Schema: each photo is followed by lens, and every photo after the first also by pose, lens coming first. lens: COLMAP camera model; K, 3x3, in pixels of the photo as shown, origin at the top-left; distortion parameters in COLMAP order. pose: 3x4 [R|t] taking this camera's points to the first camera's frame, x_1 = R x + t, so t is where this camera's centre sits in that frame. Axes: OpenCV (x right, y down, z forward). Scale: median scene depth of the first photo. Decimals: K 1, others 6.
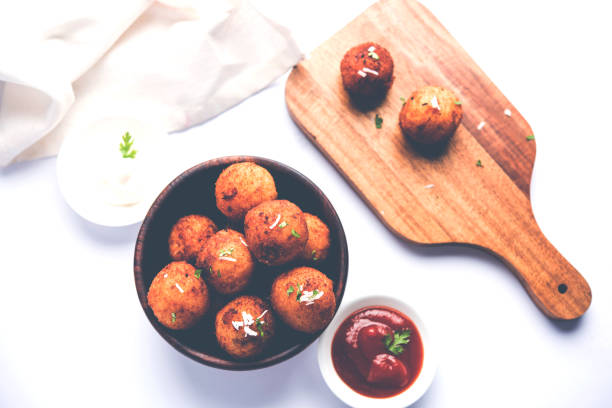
lens RADIAL K [[1102.0, 0, 306.0], [0, 1102.0, 204.0], [0, 0, 1]] dist [-0.015400, 0.116730]
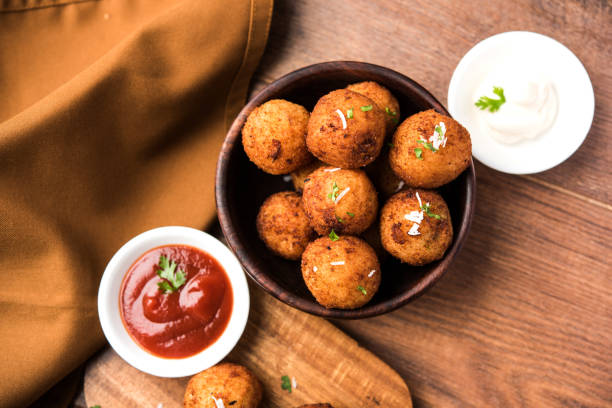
lens RADIAL K [[1102.0, 0, 306.0], [0, 1102.0, 204.0], [0, 0, 1]] dist [-0.015400, 0.116730]
pose [[0.568872, -0.819784, 0.065875, -0.144618], [0.814143, 0.572673, 0.096003, -0.046552], [-0.116426, -0.000982, 0.993199, 0.186428]]
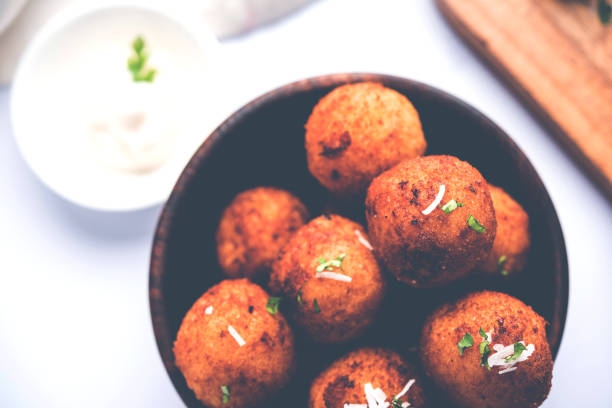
lens RADIAL K [[1102.0, 0, 306.0], [0, 1102.0, 204.0], [0, 0, 1]] dist [-0.015400, 0.116730]
pose [[0.998268, -0.005615, -0.058557, -0.054095], [0.006962, 0.999715, 0.022838, 0.006304], [0.058412, -0.023206, 0.998023, 0.506569]]
